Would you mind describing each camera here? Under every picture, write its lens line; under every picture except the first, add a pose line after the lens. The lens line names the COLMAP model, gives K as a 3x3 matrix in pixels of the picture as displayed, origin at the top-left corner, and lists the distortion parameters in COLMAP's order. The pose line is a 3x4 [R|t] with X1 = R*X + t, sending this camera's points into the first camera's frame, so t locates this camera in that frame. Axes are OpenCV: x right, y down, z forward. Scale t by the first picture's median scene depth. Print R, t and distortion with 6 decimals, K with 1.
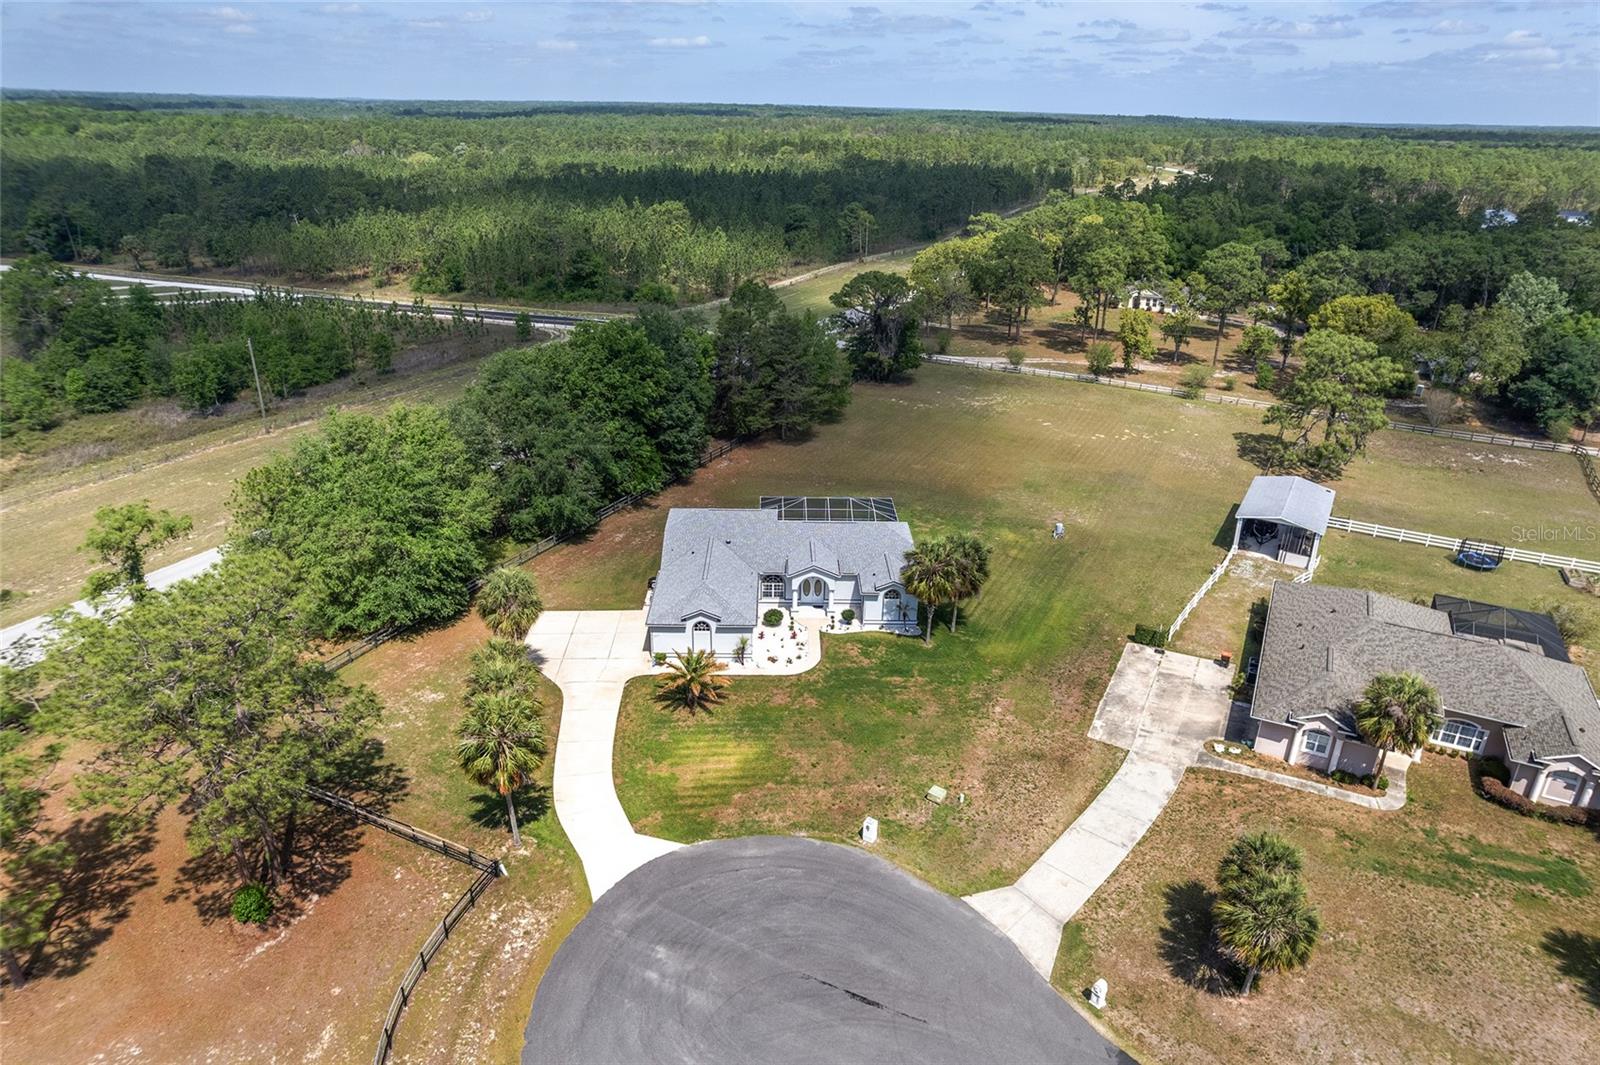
lens RADIAL K [[1028.5, 0, 806.9], [0, 1028.5, 543.5], [0, 0, 1]] dist [-0.077053, 0.069747]
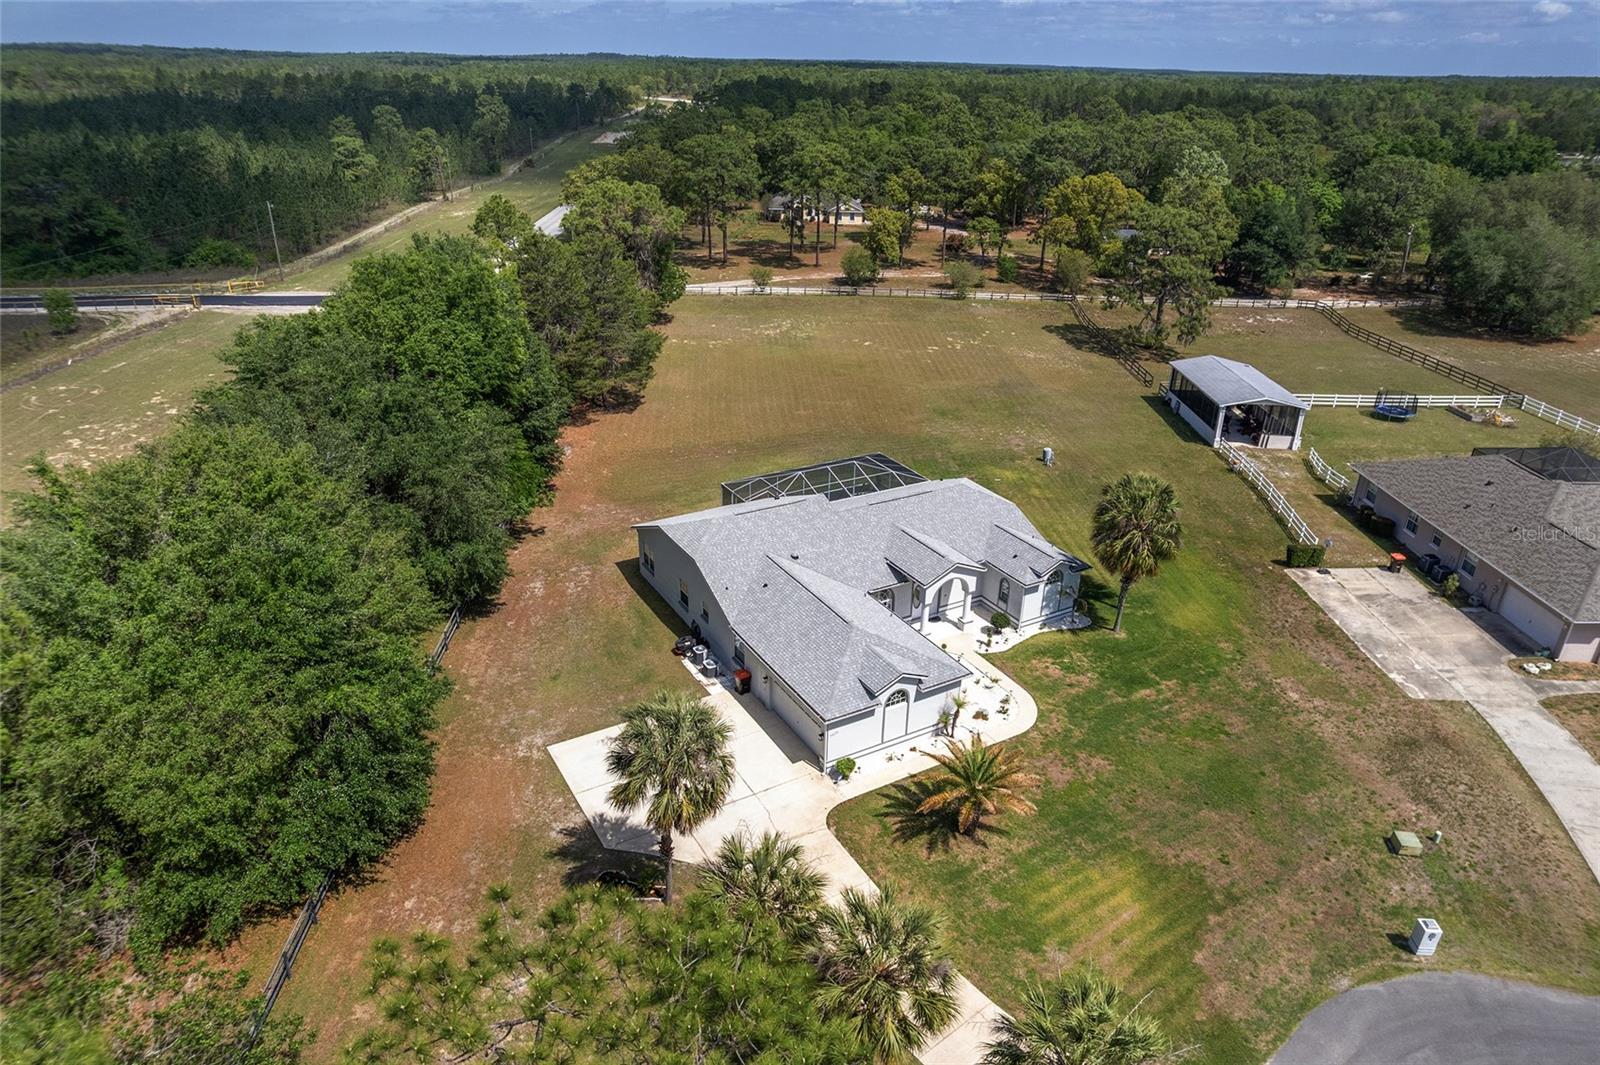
lens RADIAL K [[1028.5, 0, 806.9], [0, 1028.5, 543.5], [0, 0, 1]] dist [-0.077053, 0.069747]
pose [[0.875517, -0.212409, 0.433995, -0.350061], [0.191257, 0.977179, 0.092427, -0.068244], [-0.443723, 0.002083, 0.896162, 0.413289]]
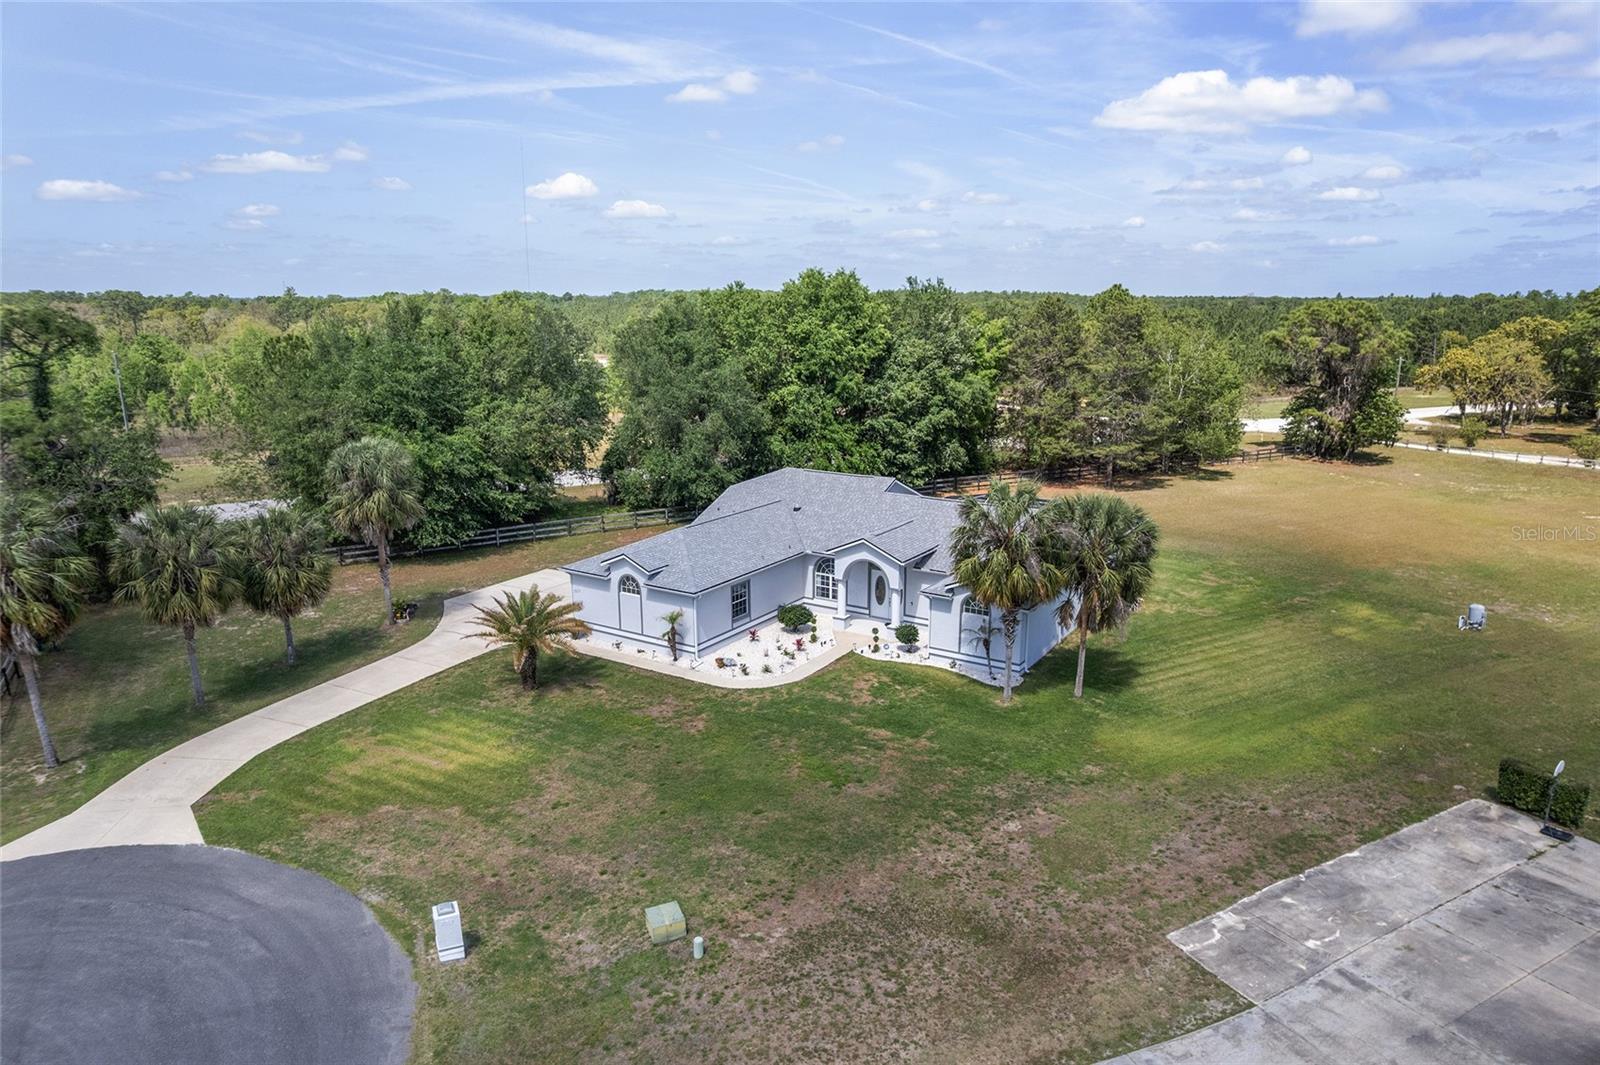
lens RADIAL K [[1028.5, 0, 806.9], [0, 1028.5, 543.5], [0, 0, 1]] dist [-0.077053, 0.069747]
pose [[0.830910, 0.107800, -0.545865, 0.283511], [-0.204843, 0.971415, -0.119970, 0.095556], [0.517328, 0.211501, 0.829240, 0.470248]]
